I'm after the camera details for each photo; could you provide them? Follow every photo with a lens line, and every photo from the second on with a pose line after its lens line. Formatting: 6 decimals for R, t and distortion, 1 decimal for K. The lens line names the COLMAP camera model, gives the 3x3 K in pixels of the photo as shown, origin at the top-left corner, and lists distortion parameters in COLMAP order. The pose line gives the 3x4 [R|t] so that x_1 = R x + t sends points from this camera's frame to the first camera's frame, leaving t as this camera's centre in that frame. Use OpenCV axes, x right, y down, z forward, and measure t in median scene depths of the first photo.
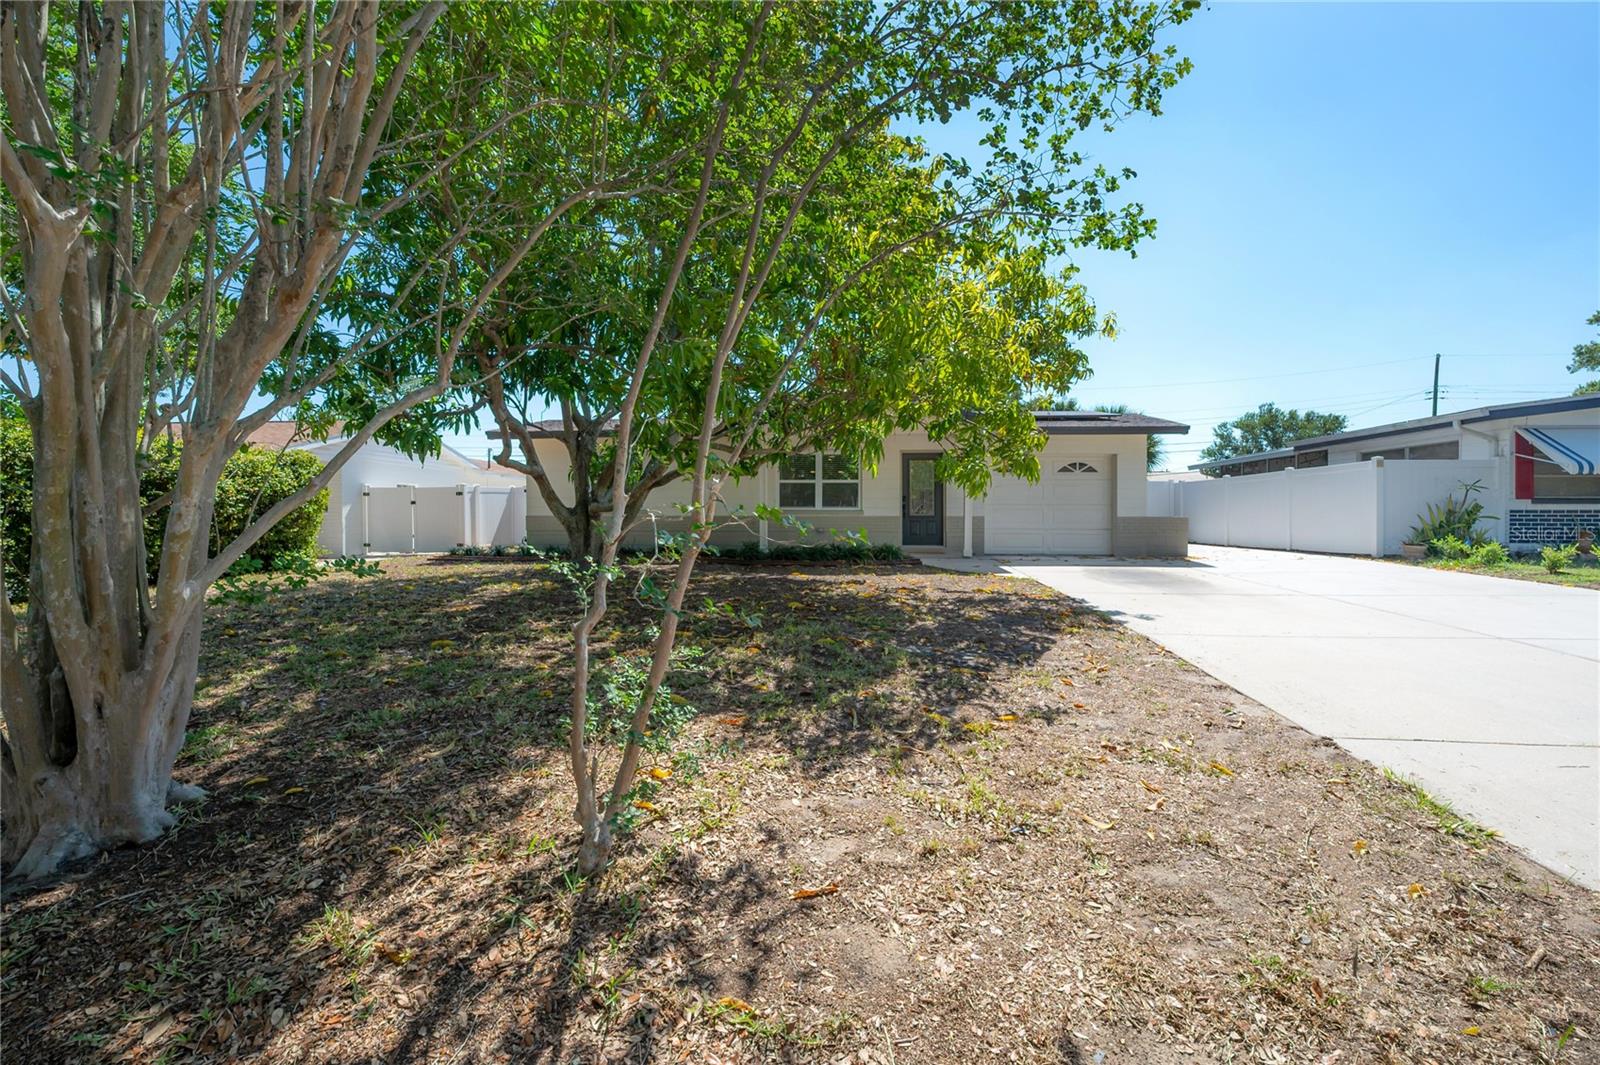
lens RADIAL K [[671.8, 0, 806.9], [0, 671.8, 514.0], [0, 0, 1]] dist [-0.000685, -0.000242]
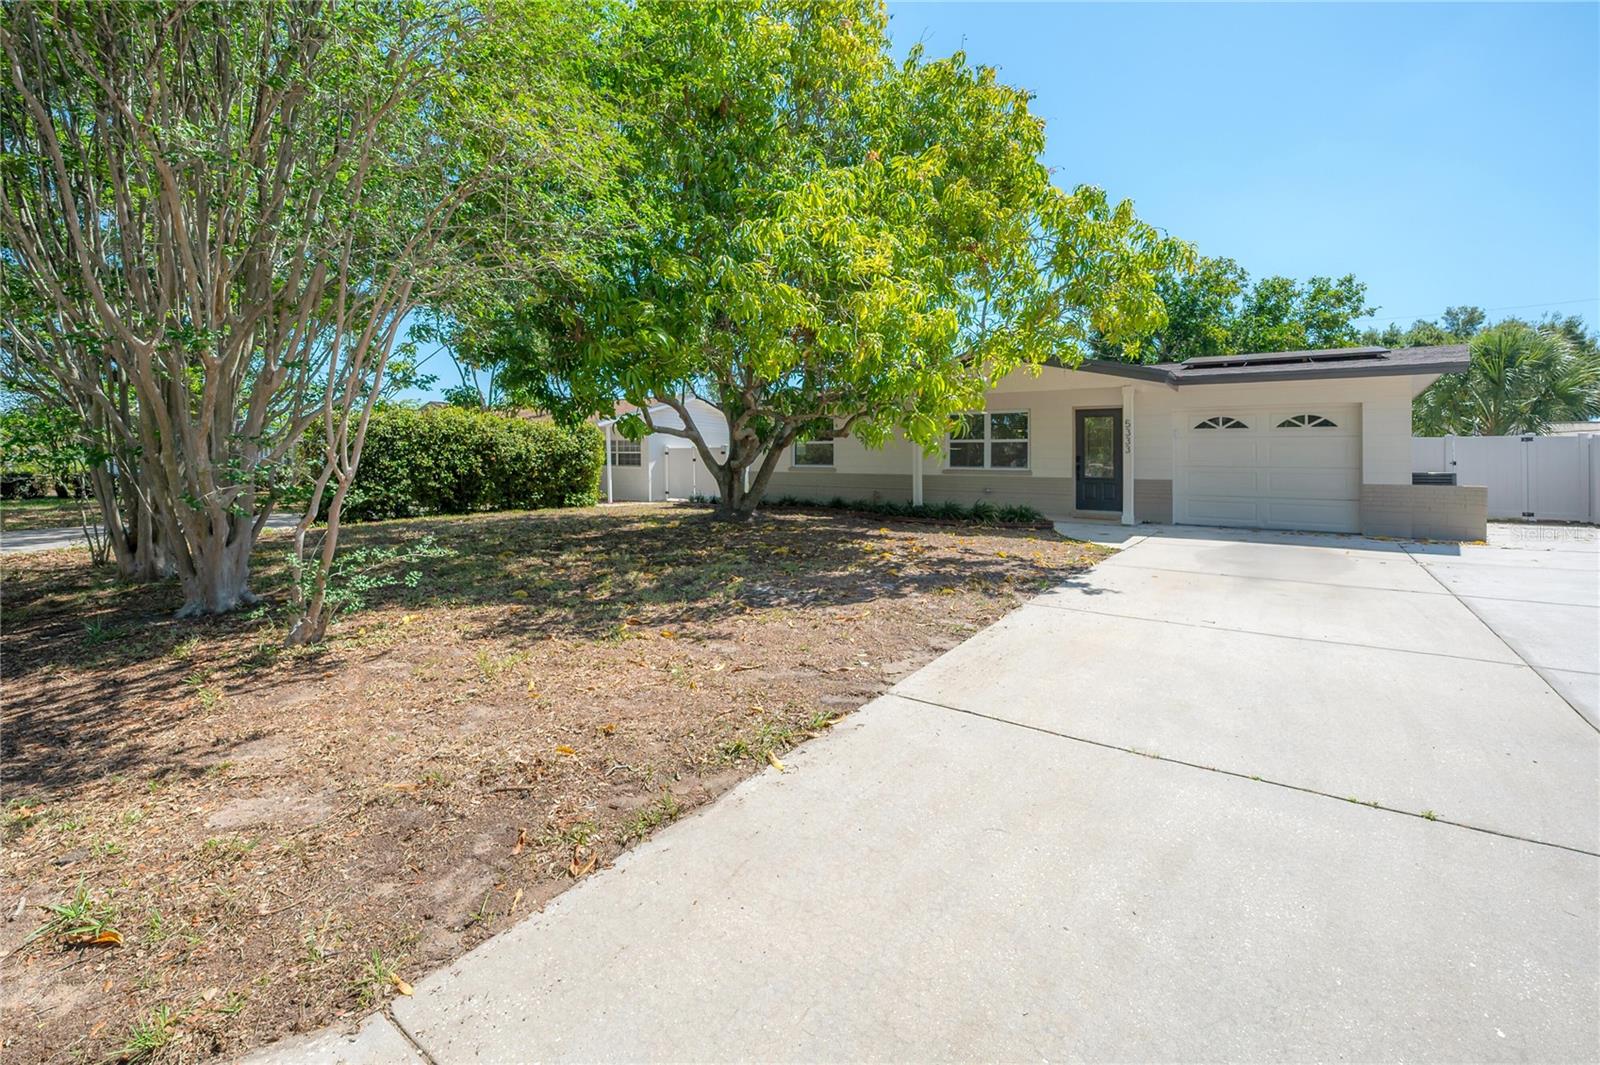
lens RADIAL K [[671.8, 0, 806.9], [0, 671.8, 514.0], [0, 0, 1]] dist [-0.000685, -0.000242]
pose [[0.863716, 0.047298, -0.501755, 0.297635], [-0.017360, 0.997788, 0.064172, -0.000673], [0.503680, -0.046716, 0.862626, 0.017262]]
